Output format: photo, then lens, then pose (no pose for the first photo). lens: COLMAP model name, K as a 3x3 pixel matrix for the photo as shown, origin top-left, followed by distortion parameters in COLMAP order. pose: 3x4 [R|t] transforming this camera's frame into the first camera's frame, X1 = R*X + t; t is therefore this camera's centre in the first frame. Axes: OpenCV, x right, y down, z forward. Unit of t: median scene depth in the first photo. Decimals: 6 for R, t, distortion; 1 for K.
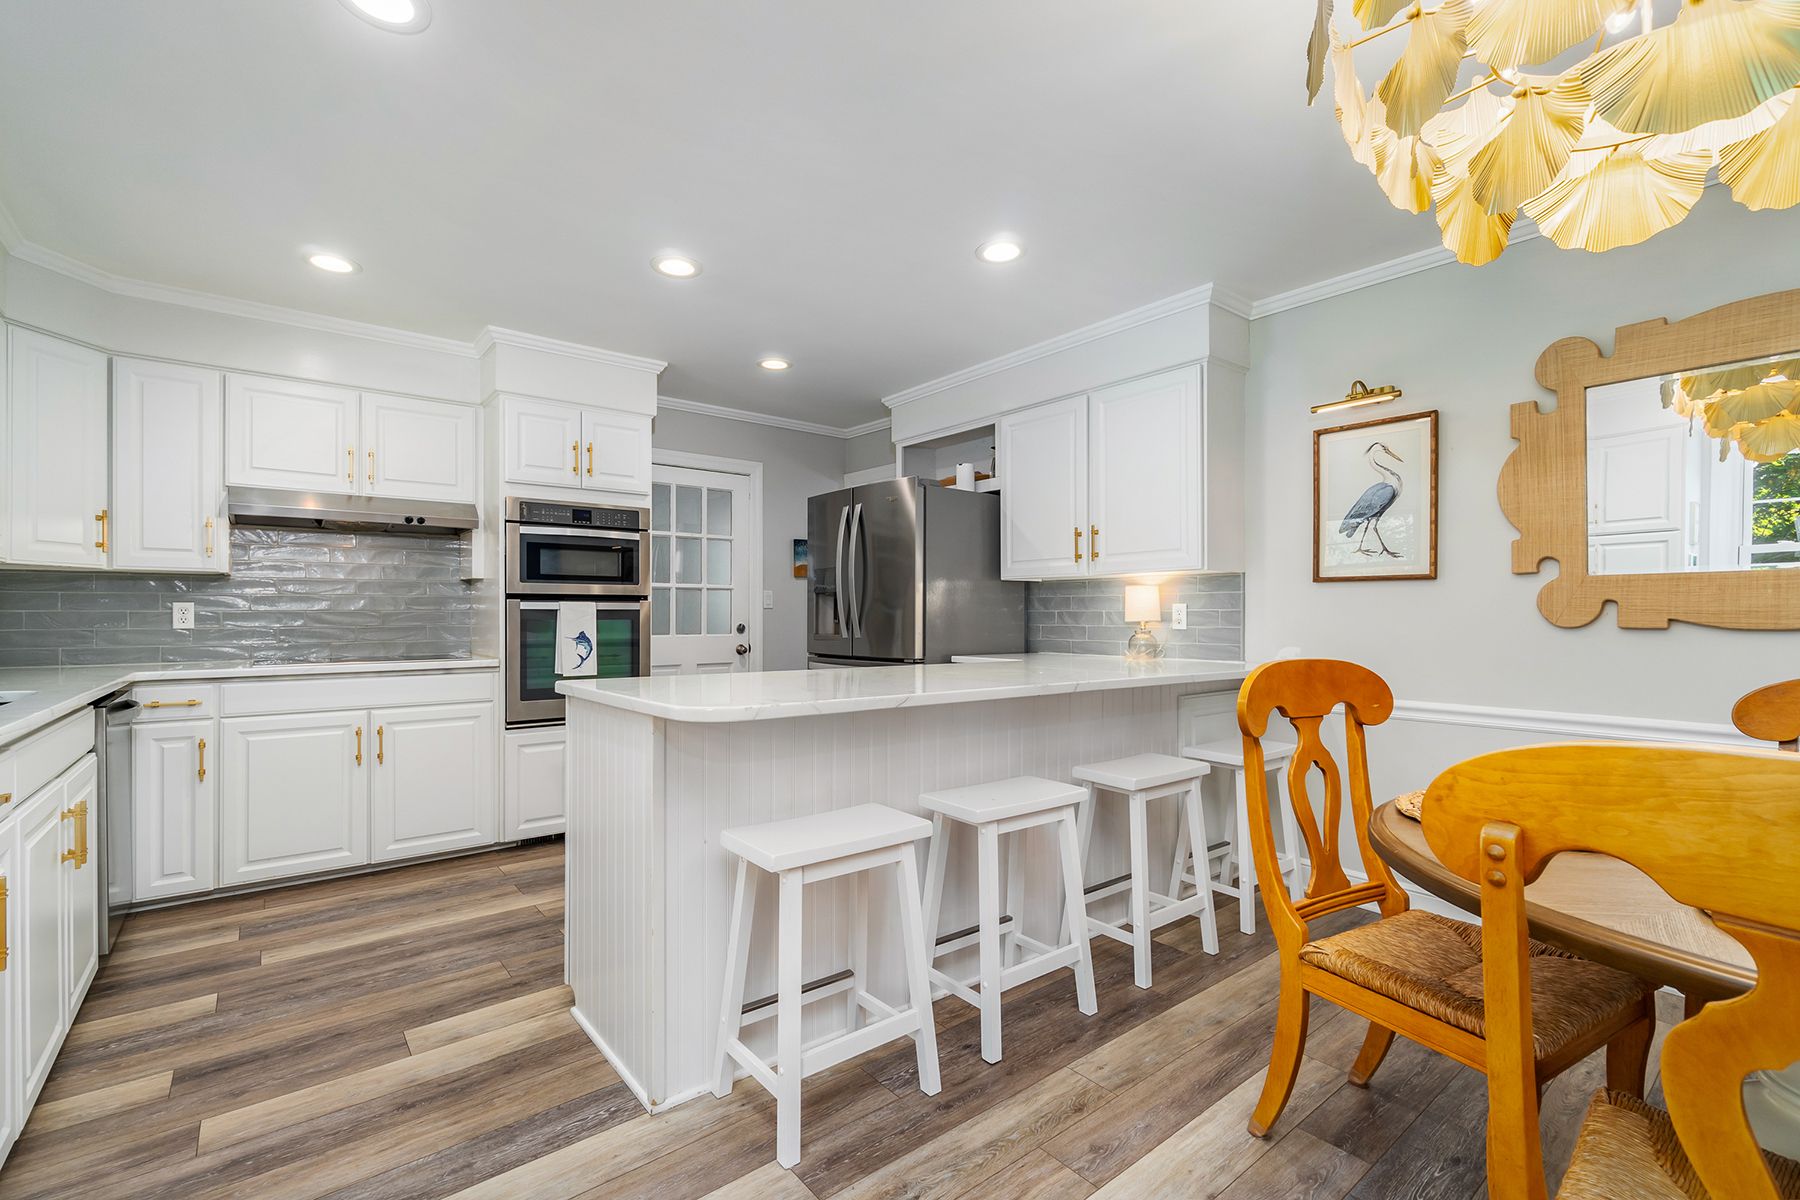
lens RADIAL K [[777.0, 0, 891.9], [0, 777.0, 612.3], [0, 0, 1]] dist [-0.002271, -0.000240]
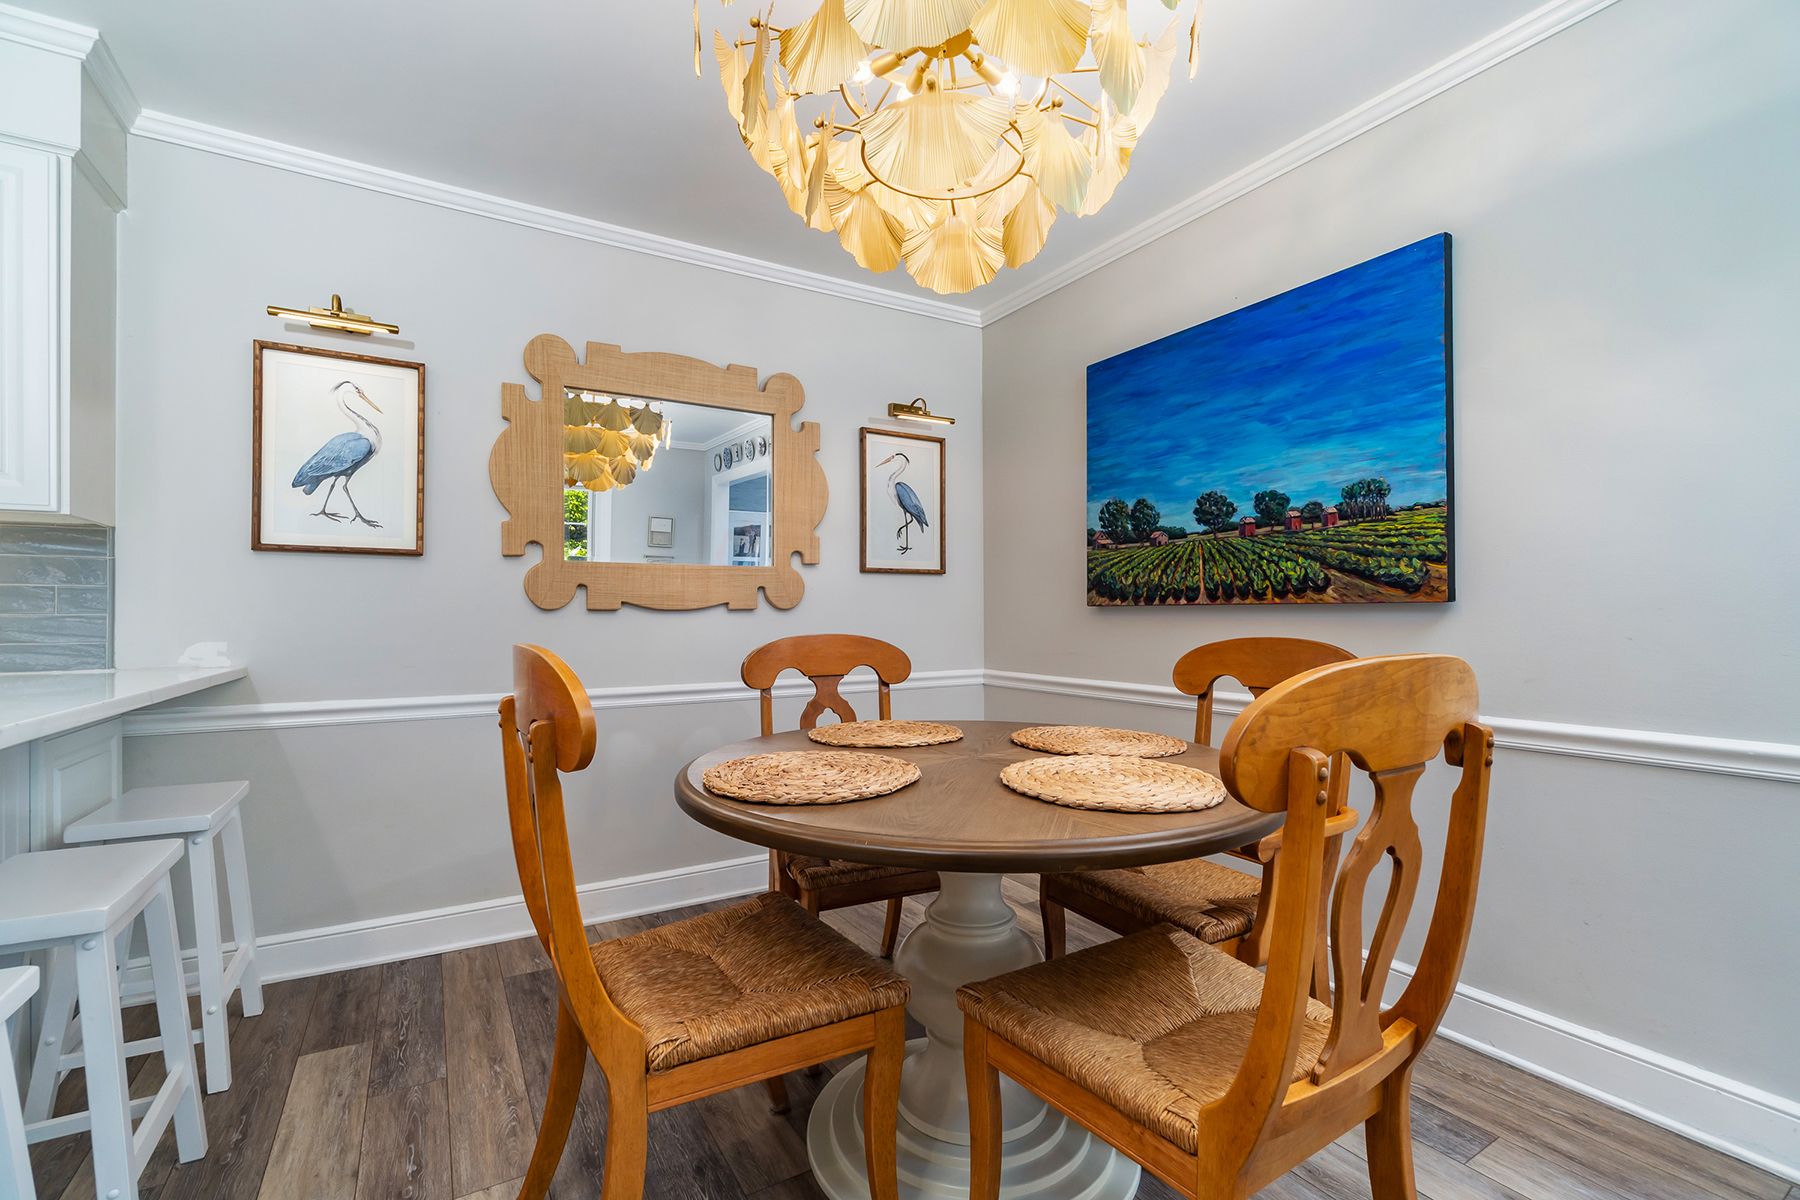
lens RADIAL K [[777.0, 0, 893.7], [0, 777.0, 604.6], [0, 0, 1]] dist [-0.002271, -0.000240]
pose [[0.139576, 0.010978, 0.990151, -0.089627], [-0.002590, 0.999939, -0.010721, 0.019425], [-0.990208, -0.001069, 0.139596, 0.338568]]
